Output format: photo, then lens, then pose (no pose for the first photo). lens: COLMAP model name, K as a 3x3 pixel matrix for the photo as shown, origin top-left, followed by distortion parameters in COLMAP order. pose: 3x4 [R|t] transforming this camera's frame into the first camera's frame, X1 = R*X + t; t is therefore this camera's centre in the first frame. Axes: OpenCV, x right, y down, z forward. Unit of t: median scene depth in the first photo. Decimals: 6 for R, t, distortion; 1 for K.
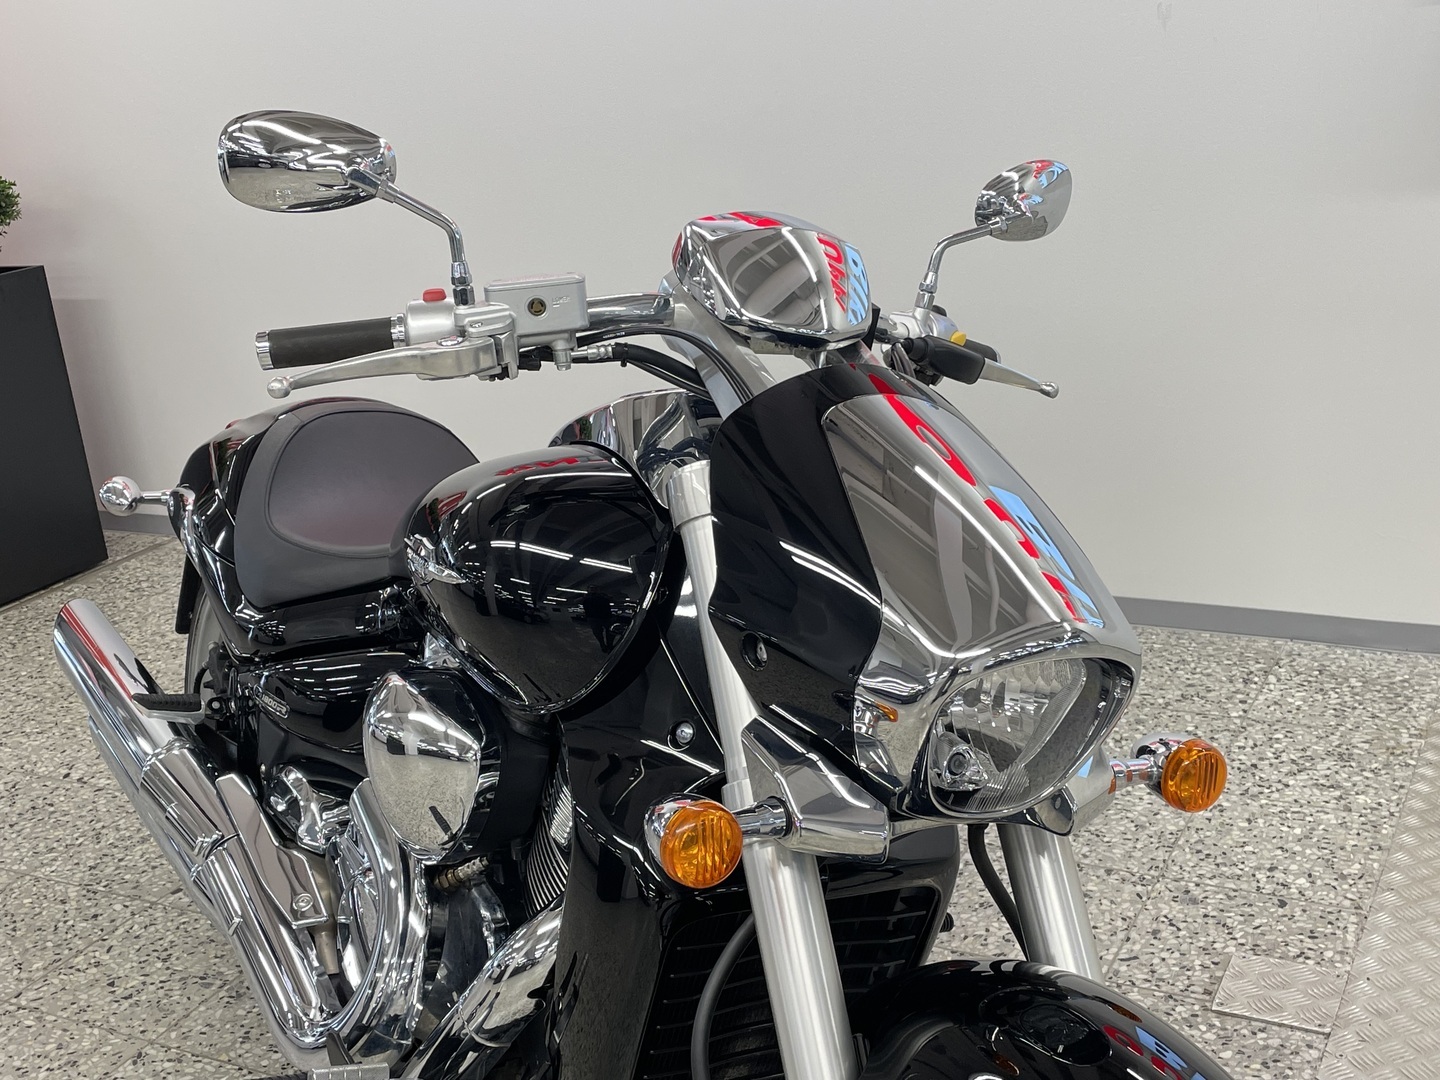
lens RADIAL K [[1715.3, 0, 714.0], [0, 1715.3, 531.8], [0, 0, 1]] dist [0.095455, -0.142079]
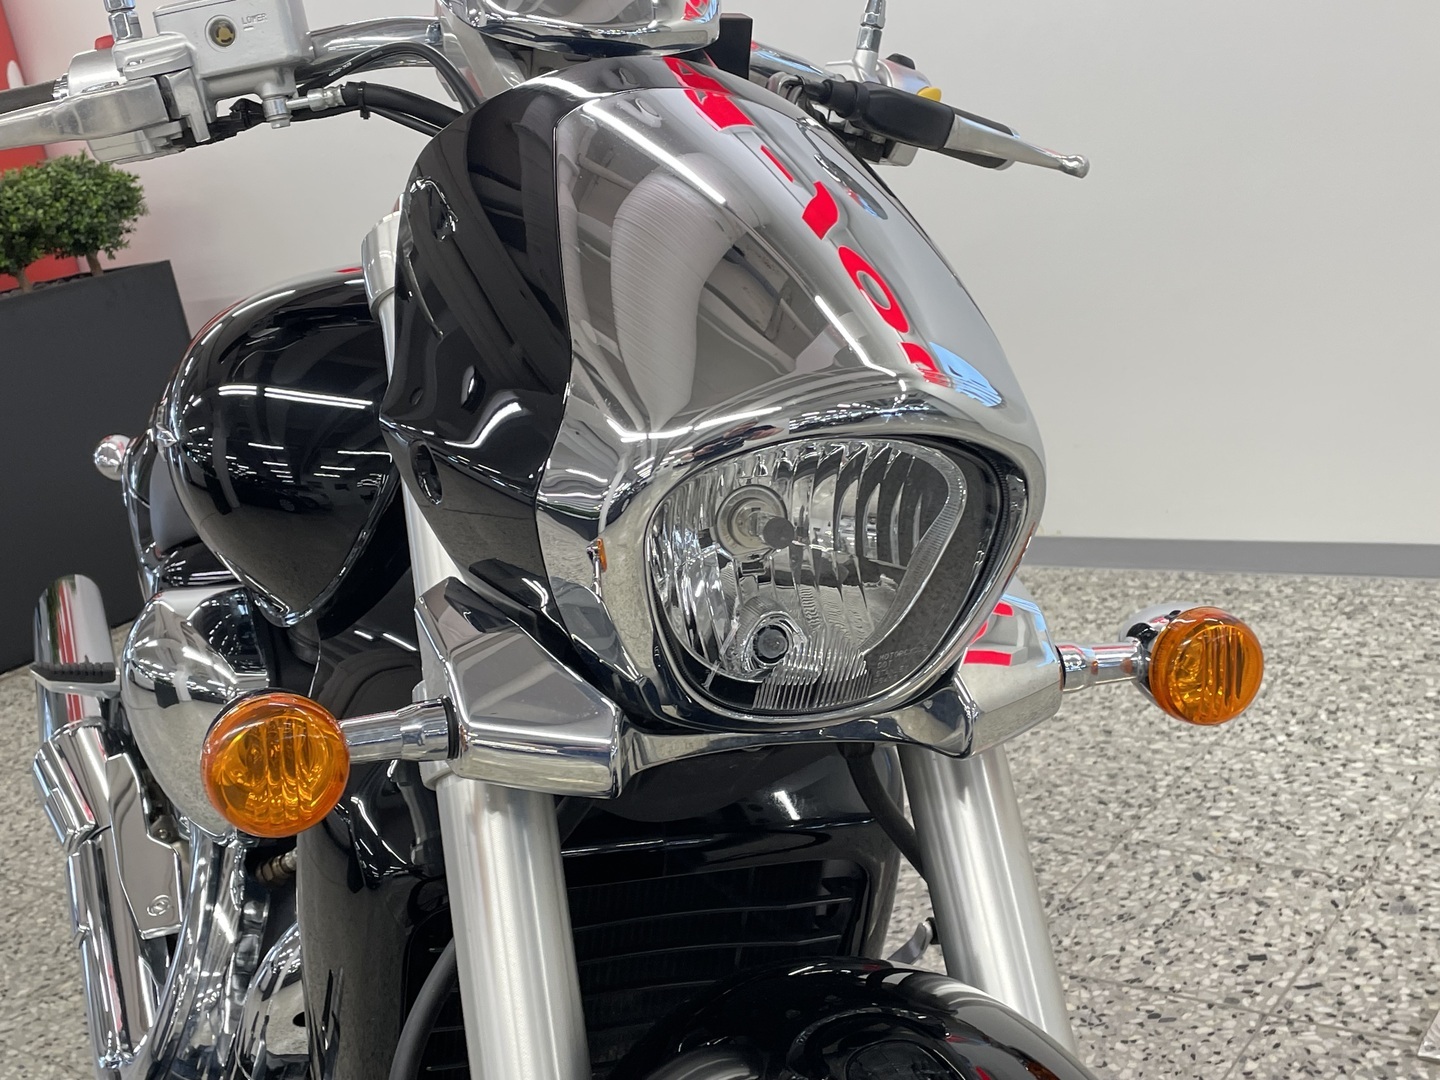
lens RADIAL K [[1715.3, 0, 714.0], [0, 1715.3, 531.8], [0, 0, 1]] dist [0.095455, -0.142079]
pose [[0.981911, -0.046178, -0.183625, 0.130446], [0.041683, 0.998731, -0.028267, 0.061061], [0.184698, 0.020102, 0.982590, 0.212861]]
